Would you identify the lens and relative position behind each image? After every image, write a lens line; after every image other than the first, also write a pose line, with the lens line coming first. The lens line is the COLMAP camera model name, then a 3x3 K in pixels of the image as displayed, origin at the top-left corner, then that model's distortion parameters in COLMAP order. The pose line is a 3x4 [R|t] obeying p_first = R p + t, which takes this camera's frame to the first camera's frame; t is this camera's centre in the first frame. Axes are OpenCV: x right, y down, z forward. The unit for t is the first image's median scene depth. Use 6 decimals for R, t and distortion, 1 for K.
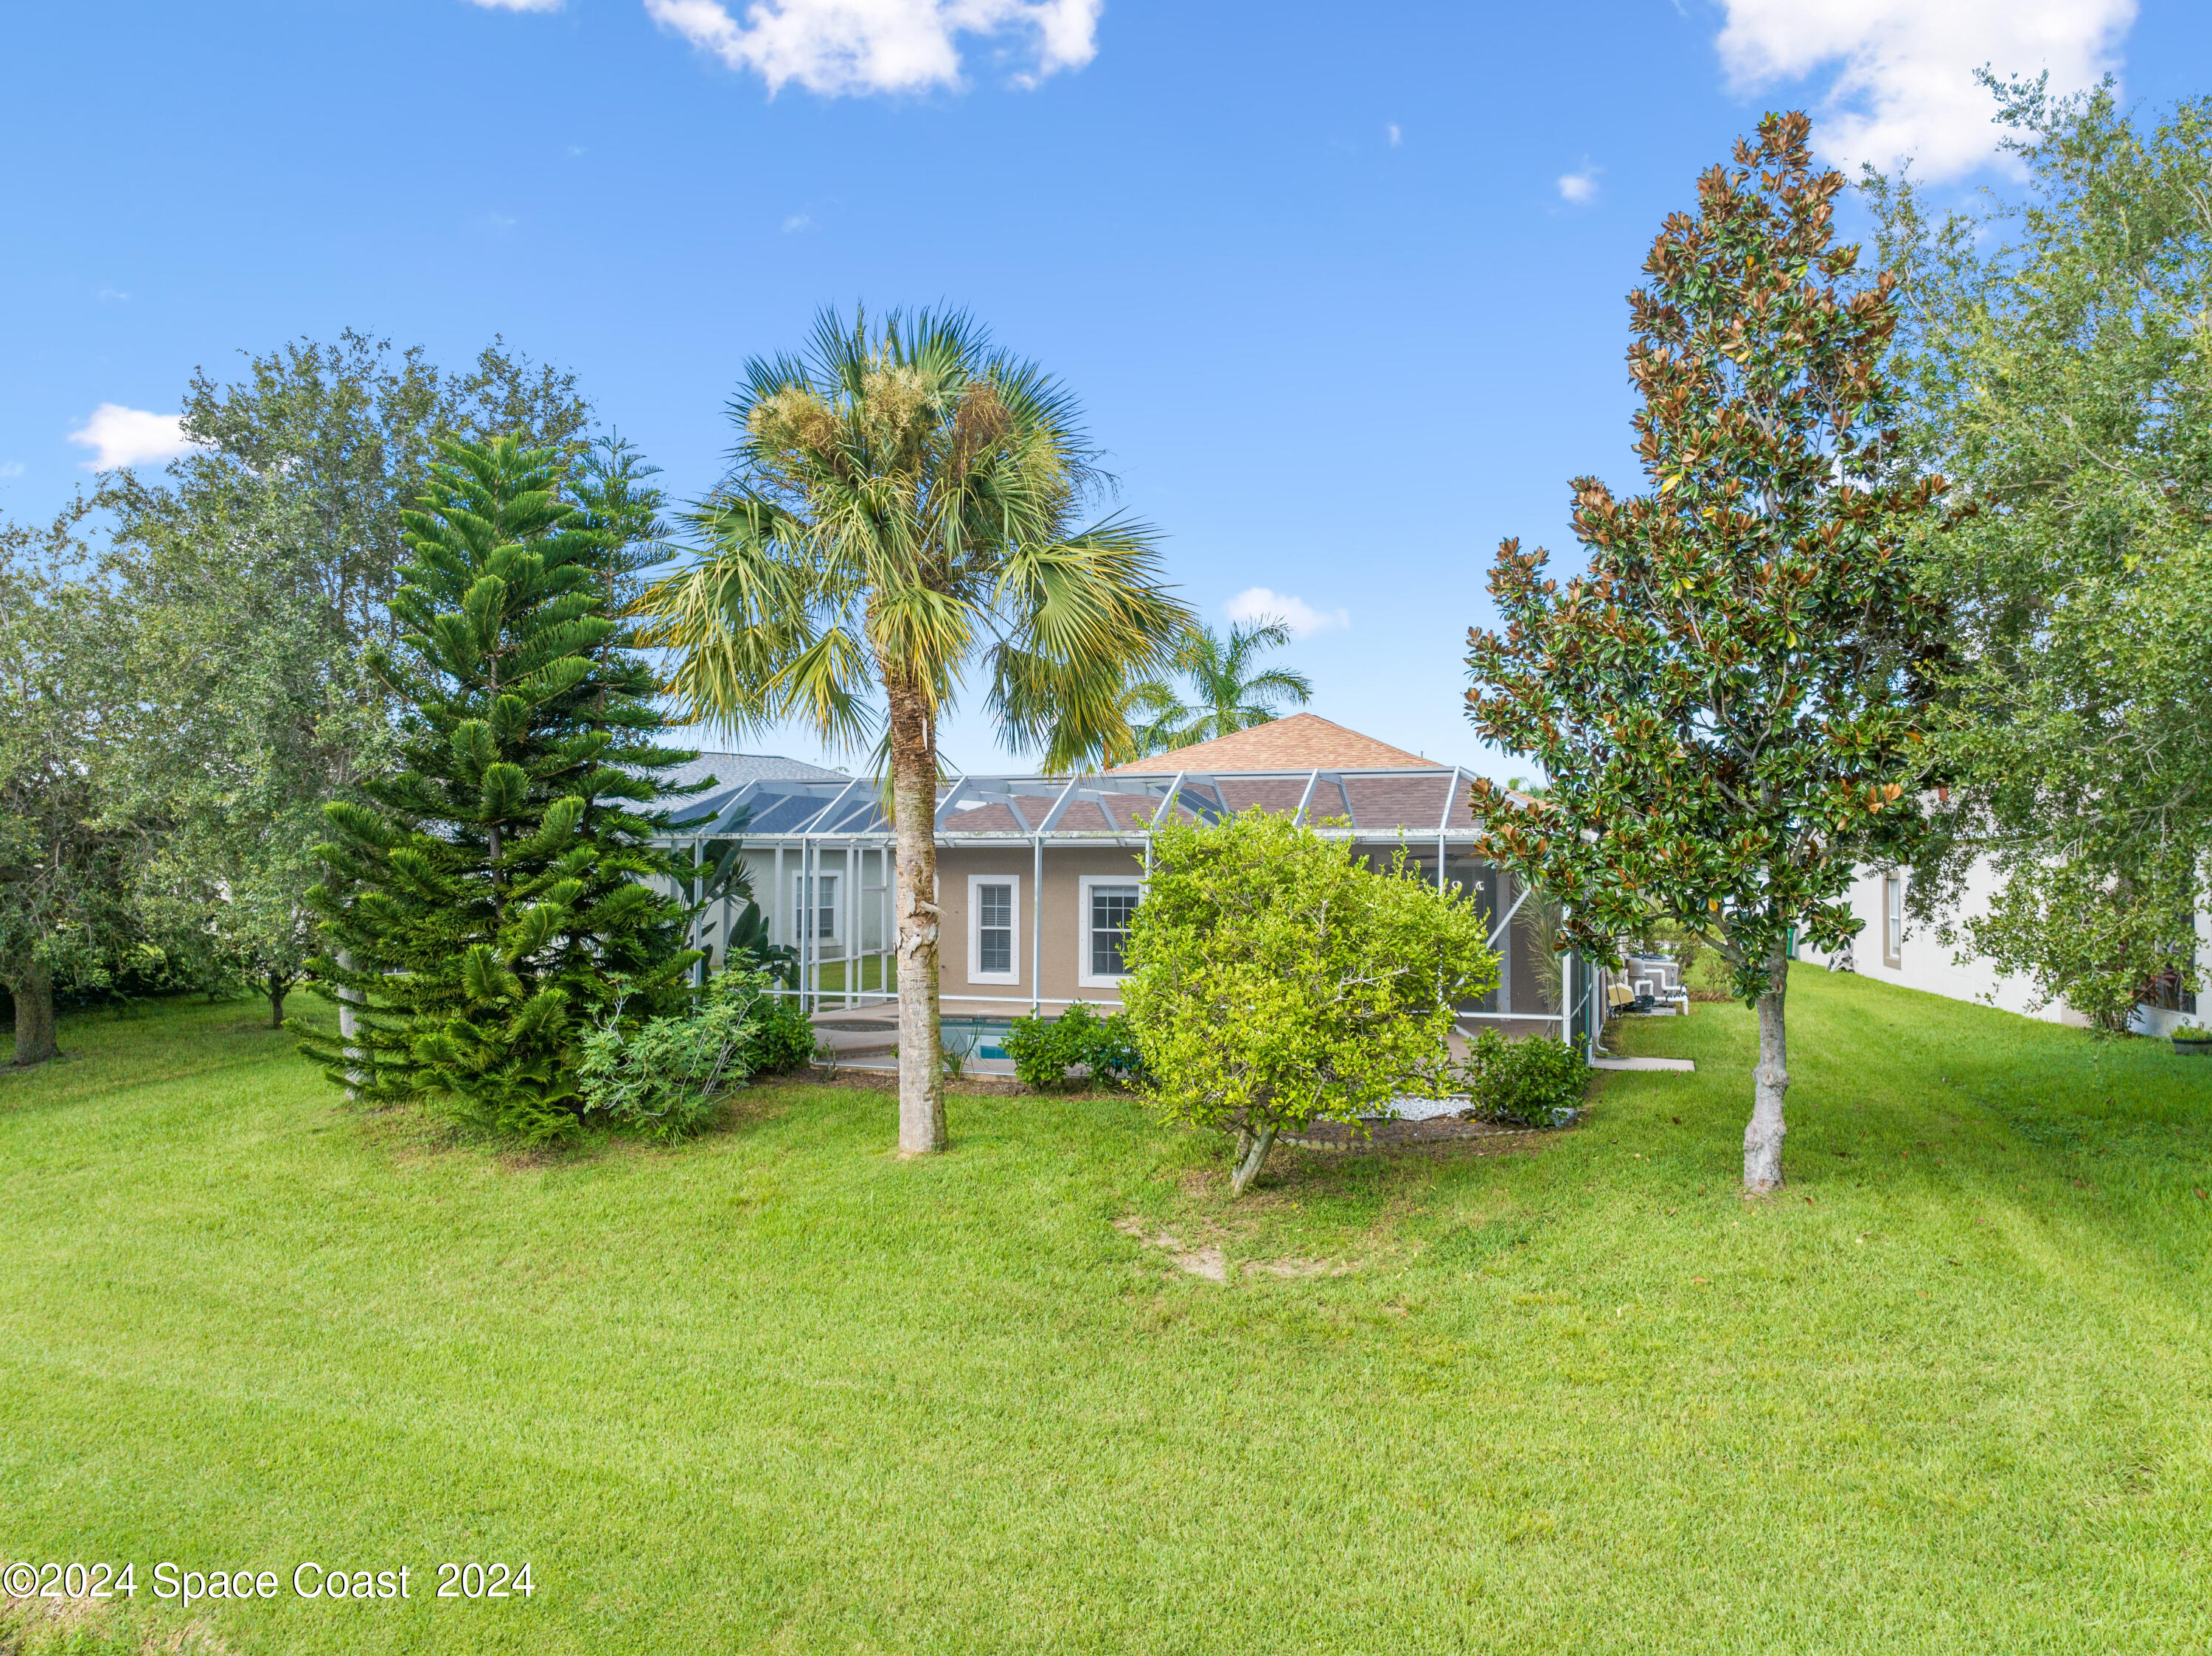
lens RADIAL K [[1559.7, 0, 1116.6], [0, 1559.7, 822.7], [0, 0, 1]] dist [-0.050385, 0.018139]
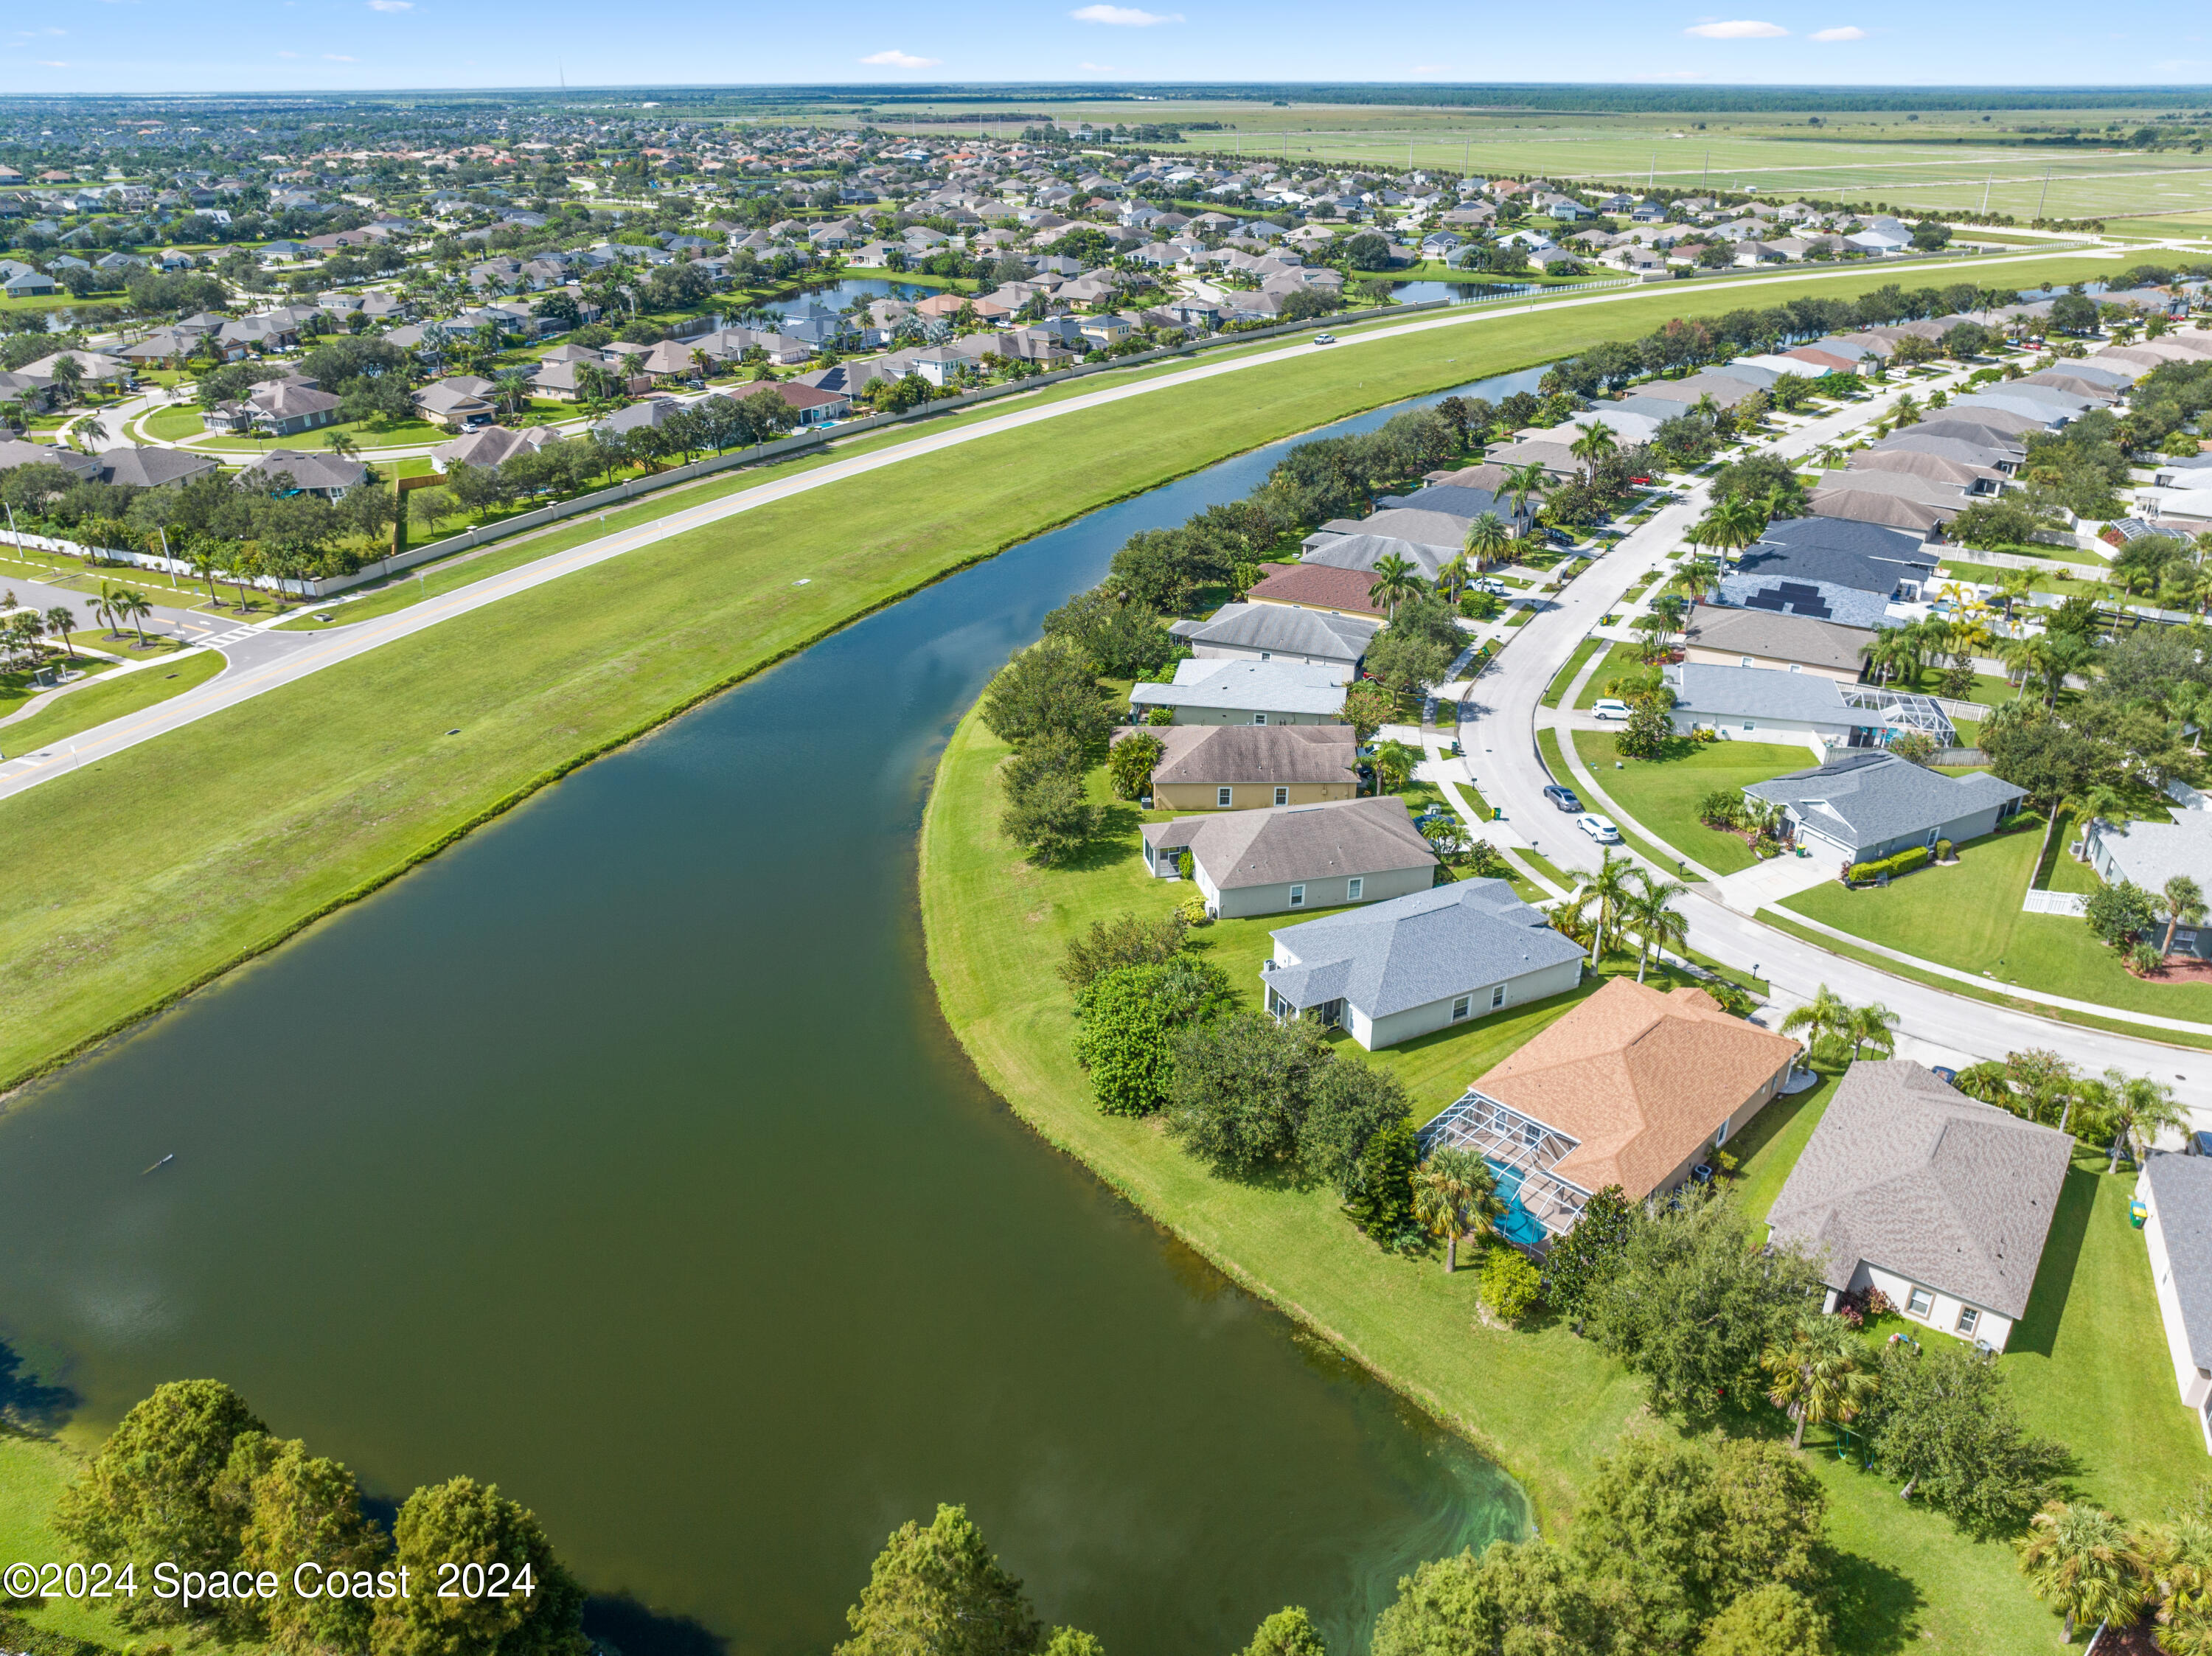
lens RADIAL K [[1559.7, 0, 1104.5], [0, 1559.7, 837.5], [0, 0, 1]] dist [-0.050385, 0.018139]
pose [[0.900058, 0.186067, -0.394049, 0.687570], [0.021502, 0.884195, 0.466623, -3.933737], [0.435239, -0.428461, 0.791826, -3.436129]]
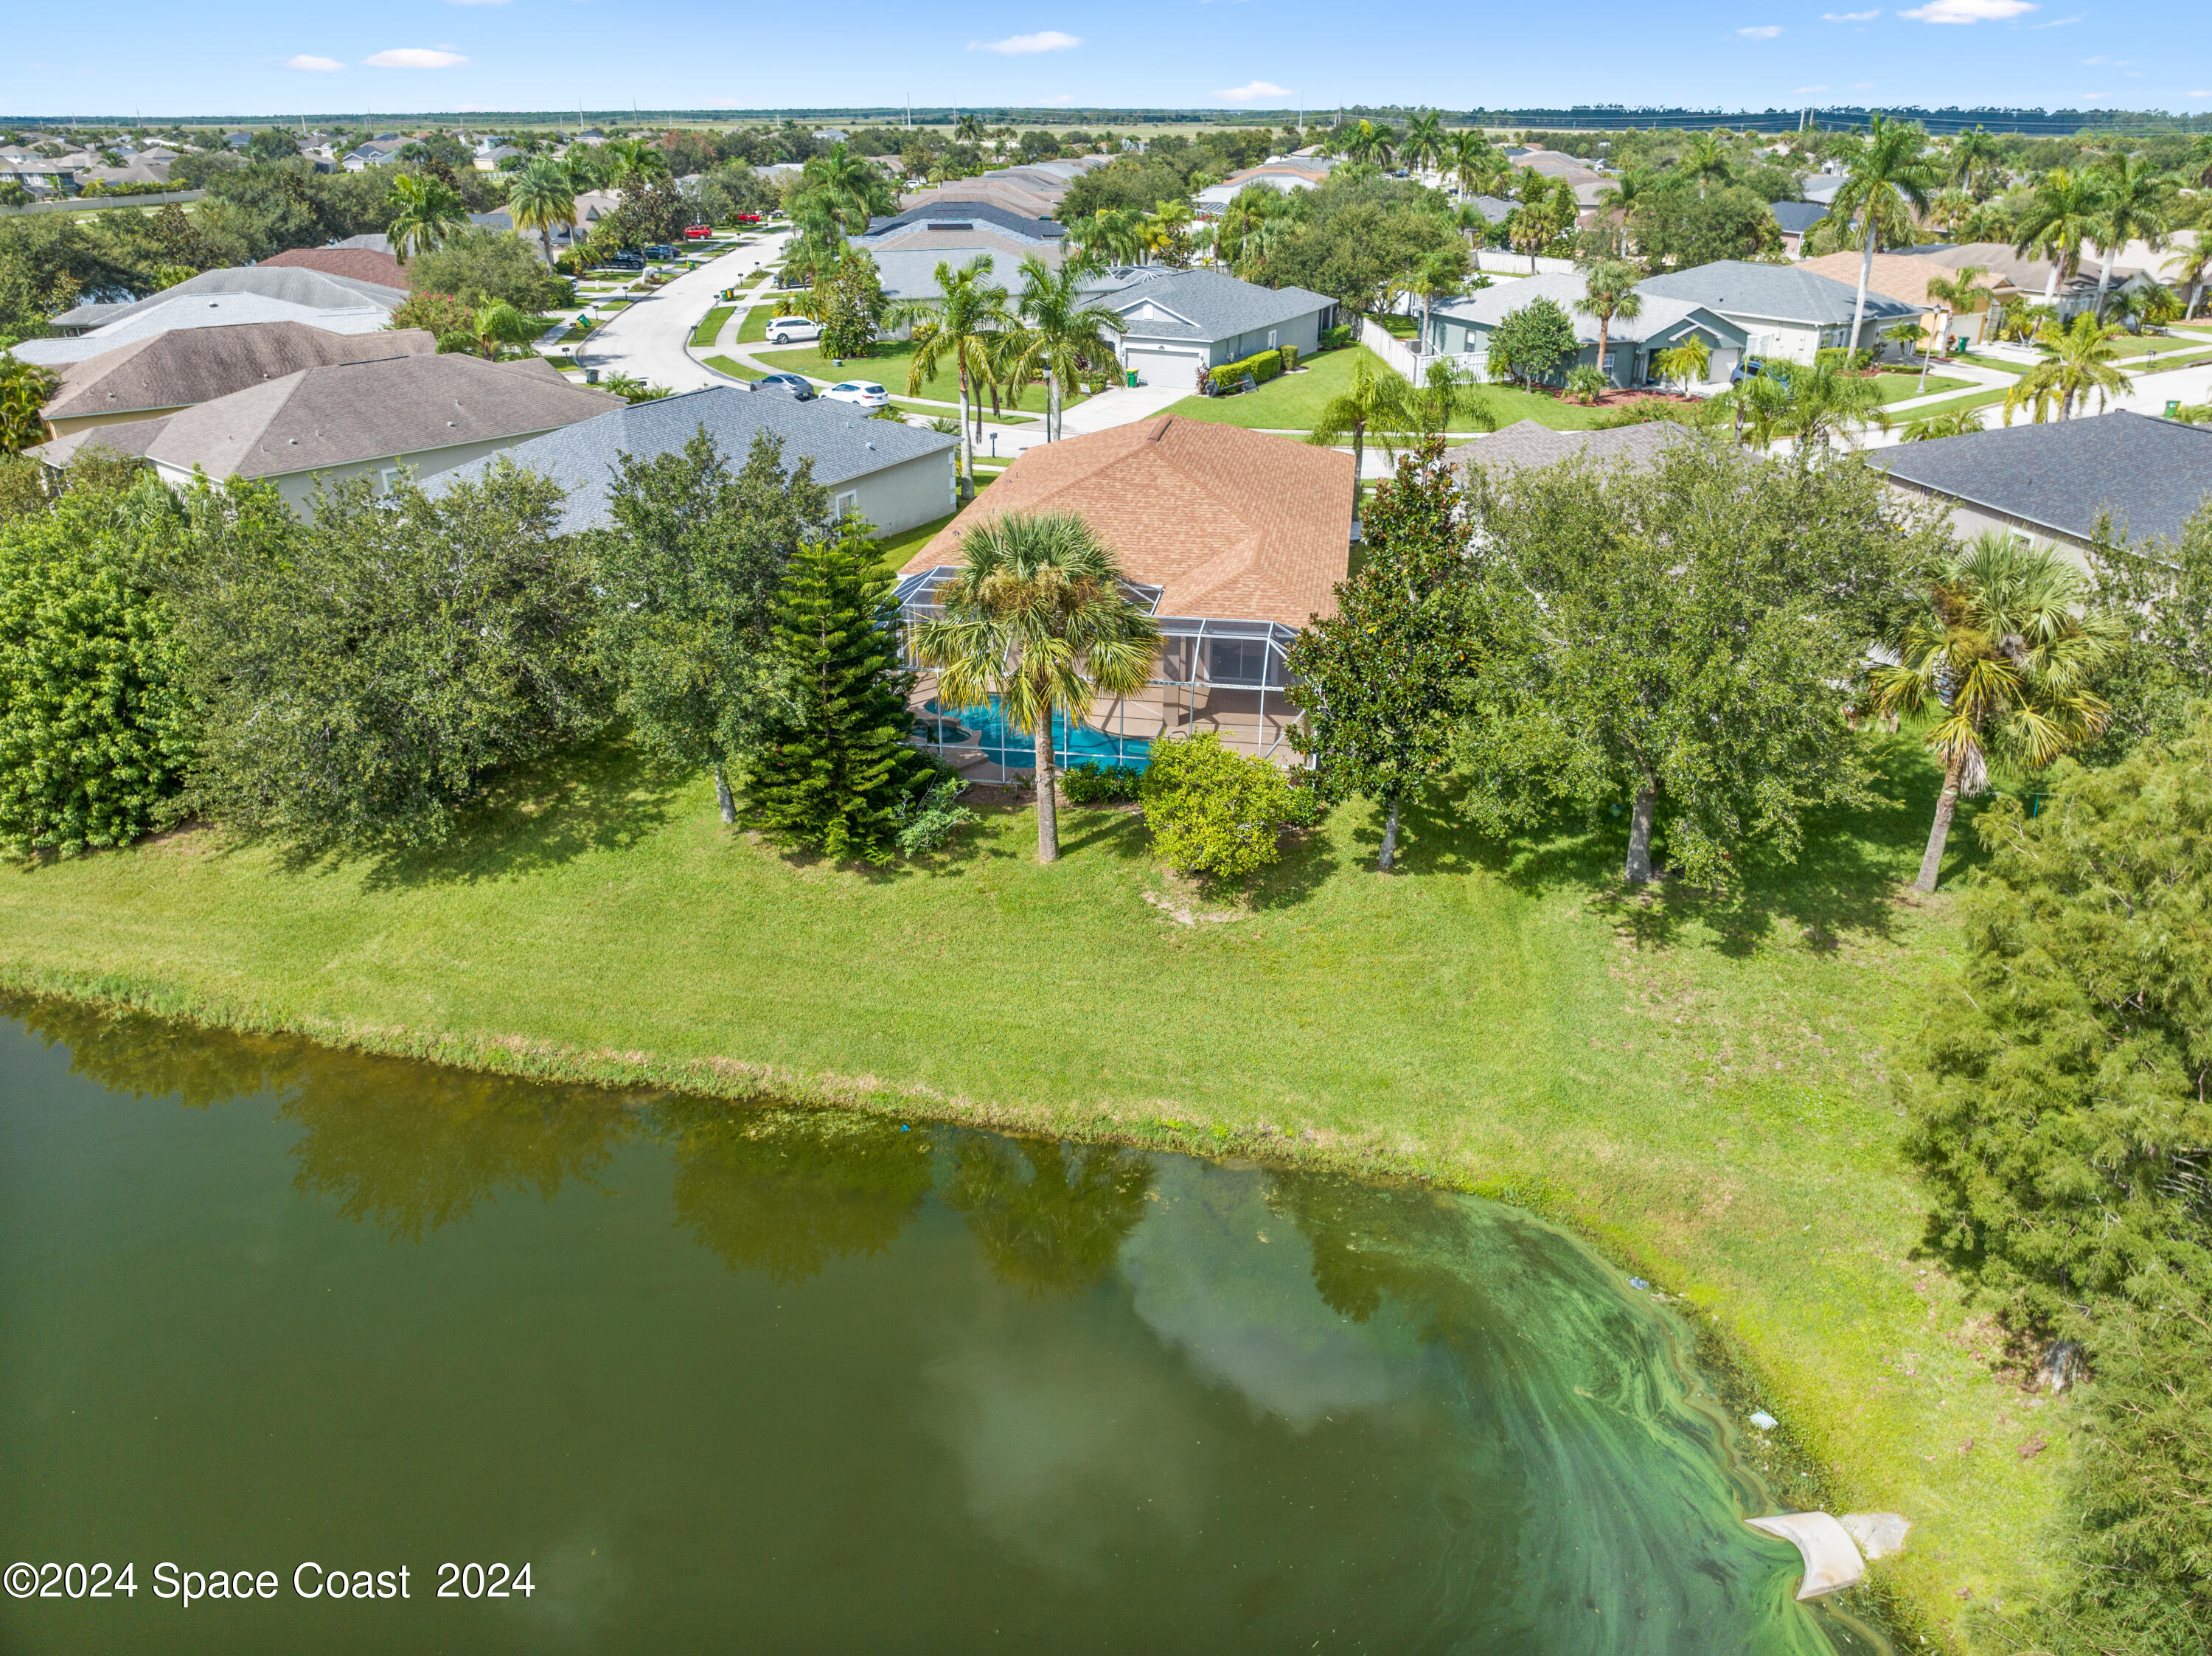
lens RADIAL K [[1559.7, 0, 1117.1], [0, 1559.7, 827.1], [0, 0, 1]] dist [-0.050385, 0.018139]
pose [[0.982854, -0.077981, 0.167082, -0.419724], [-0.004699, 0.895277, 0.445486, -0.894685], [-0.184324, -0.438633, 0.879560, -1.090787]]
